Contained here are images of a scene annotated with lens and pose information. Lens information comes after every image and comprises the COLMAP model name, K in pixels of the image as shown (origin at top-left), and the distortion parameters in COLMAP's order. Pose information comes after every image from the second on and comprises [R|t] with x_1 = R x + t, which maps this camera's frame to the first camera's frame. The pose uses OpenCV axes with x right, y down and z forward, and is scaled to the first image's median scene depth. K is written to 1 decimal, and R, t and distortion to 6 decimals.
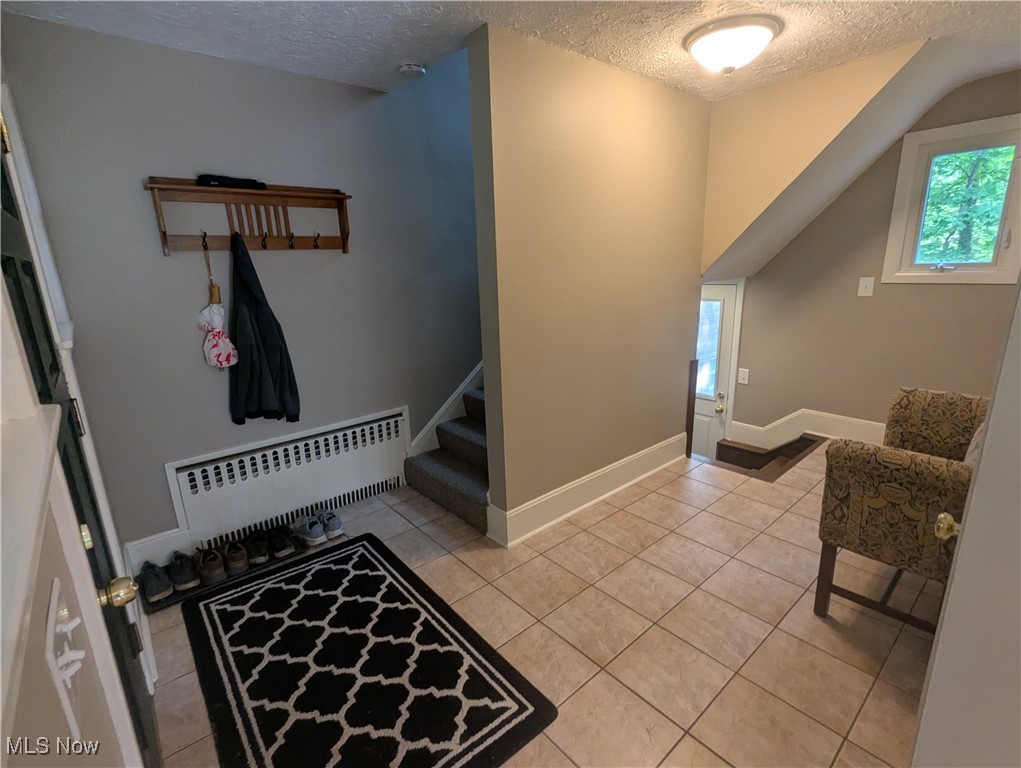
lens RADIAL K [[487.9, 0, 510.5], [0, 487.9, 384.0], [0, 0, 1]] dist [0.008416, -0.000510]
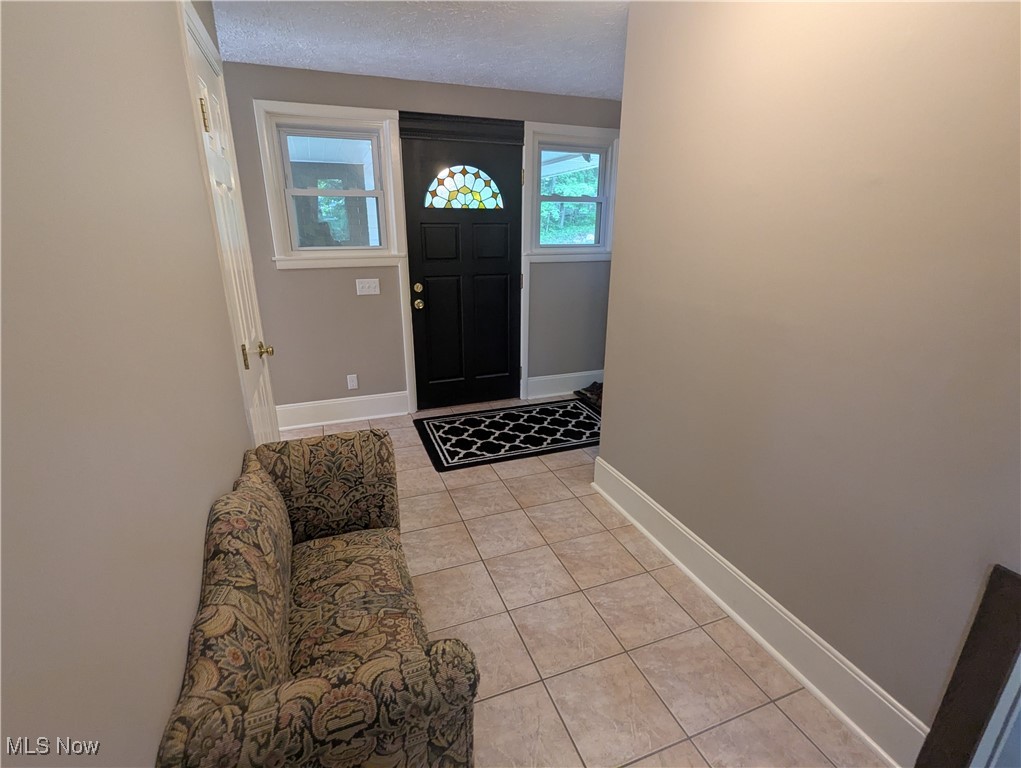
lens RADIAL K [[487.9, 0, 510.5], [0, 487.9, 384.0], [0, 0, 1]] dist [0.008416, -0.000510]
pose [[-0.344711, 0.310631, -0.885823, 1.220744], [-0.233179, 0.885748, 0.401344, -0.349358], [0.909286, 0.344903, -0.232895, 1.236860]]
